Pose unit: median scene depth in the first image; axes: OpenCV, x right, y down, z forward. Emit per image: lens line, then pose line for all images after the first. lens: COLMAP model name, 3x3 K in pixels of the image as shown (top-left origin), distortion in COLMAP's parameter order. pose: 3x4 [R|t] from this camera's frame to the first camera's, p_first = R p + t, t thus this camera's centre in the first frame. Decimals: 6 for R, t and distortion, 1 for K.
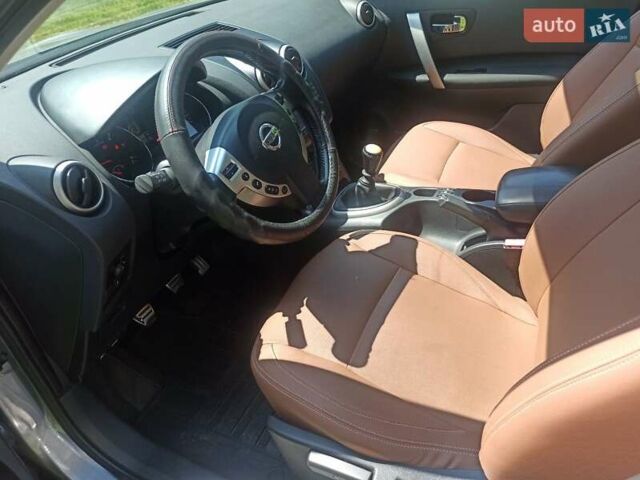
lens RADIAL K [[497.1, 0, 320.0], [0, 497.1, 240.0], [0, 0, 1]] dist [0.008601, 0.003531]
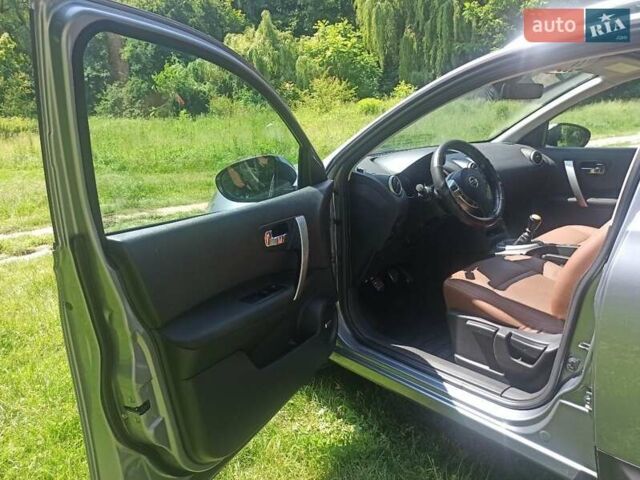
lens RADIAL K [[497.1, 0, 320.0], [0, 497.1, 240.0], [0, 0, 1]] dist [0.008601, 0.003531]
pose [[0.930161, 0.149336, -0.335409, 0.027723], [-0.248724, 0.928281, -0.276461, 0.520523], [0.270068, 0.340577, 0.900594, -0.685983]]
